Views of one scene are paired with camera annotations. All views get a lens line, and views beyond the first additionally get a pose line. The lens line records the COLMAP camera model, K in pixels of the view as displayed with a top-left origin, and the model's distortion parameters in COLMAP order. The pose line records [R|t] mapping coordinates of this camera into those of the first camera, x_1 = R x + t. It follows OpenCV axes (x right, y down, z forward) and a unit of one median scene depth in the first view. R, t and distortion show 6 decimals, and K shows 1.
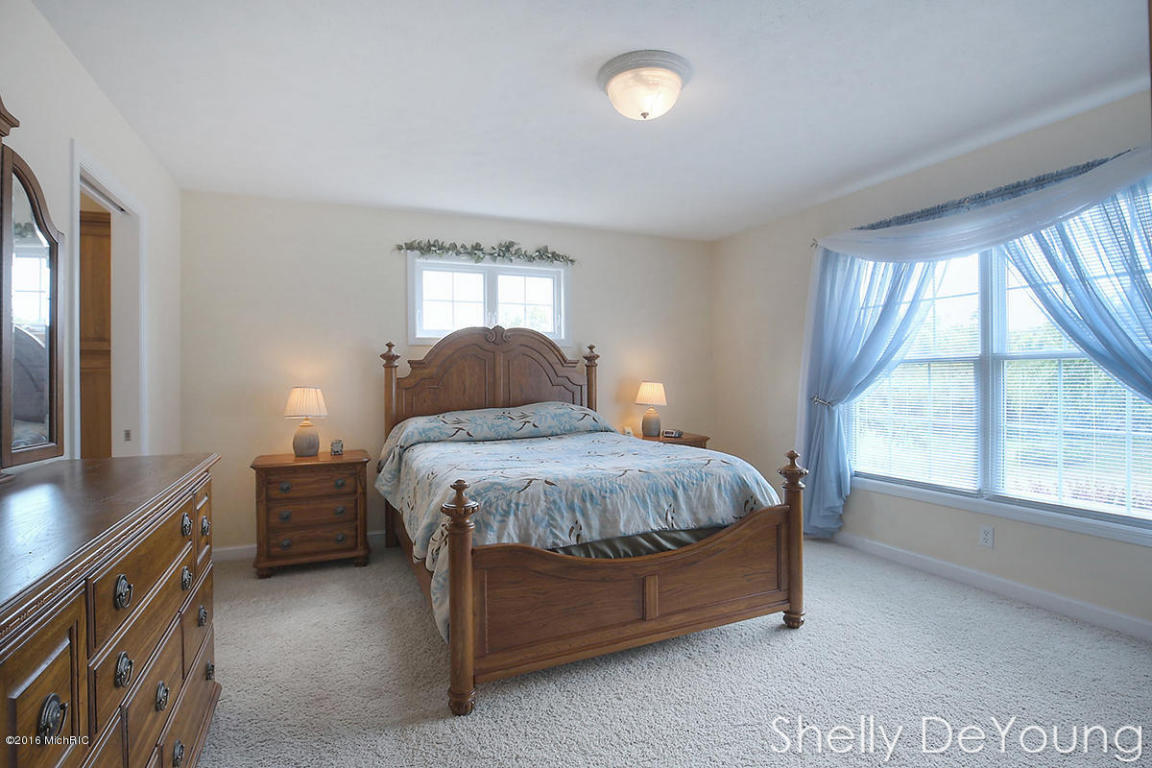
lens RADIAL K [[576.1, 0, 576.0], [0, 576.1, 384.0], [0, 0, 1]] dist [-0.000777, -0.000005]
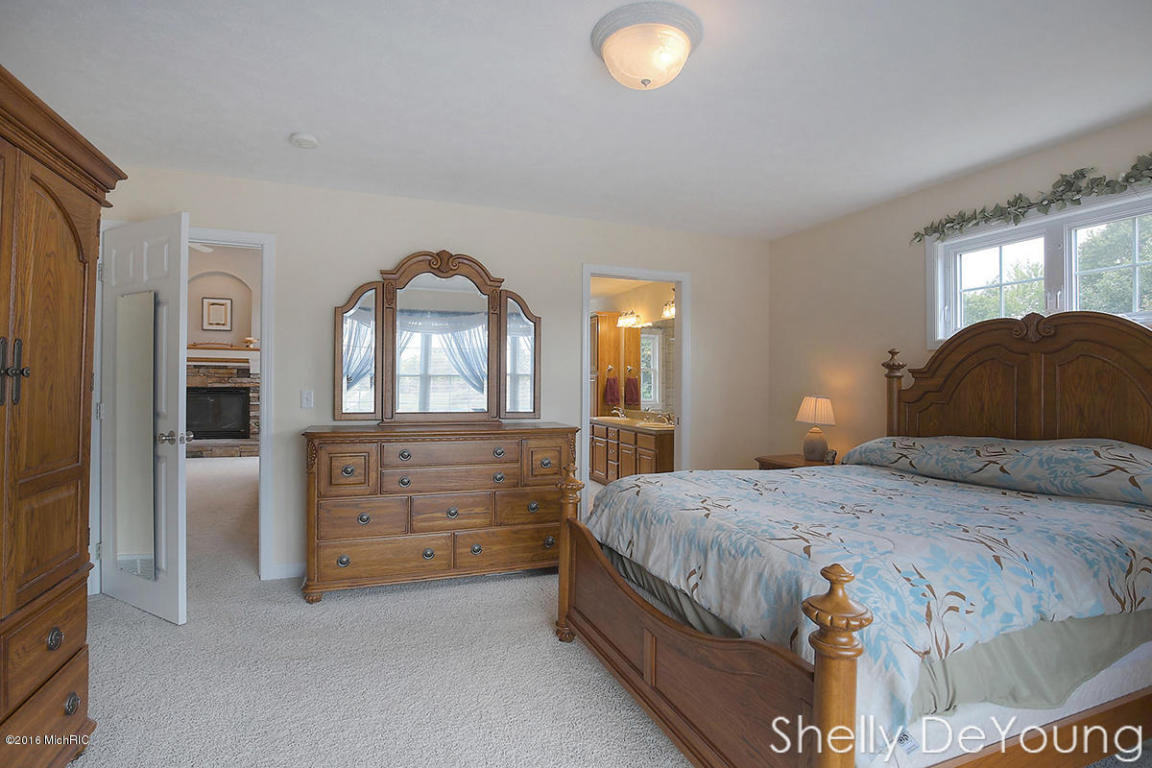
lens RADIAL K [[562.4, 0, 576.0], [0, 562.4, 384.0], [0, 0, 1]] dist [-0.002278, -0.000530]
pose [[-0.052778, 0.009943, -0.998557, 0.557693], [-0.027572, 0.999555, 0.011410, -0.015445], [0.998226, 0.028135, -0.052480, 0.555284]]
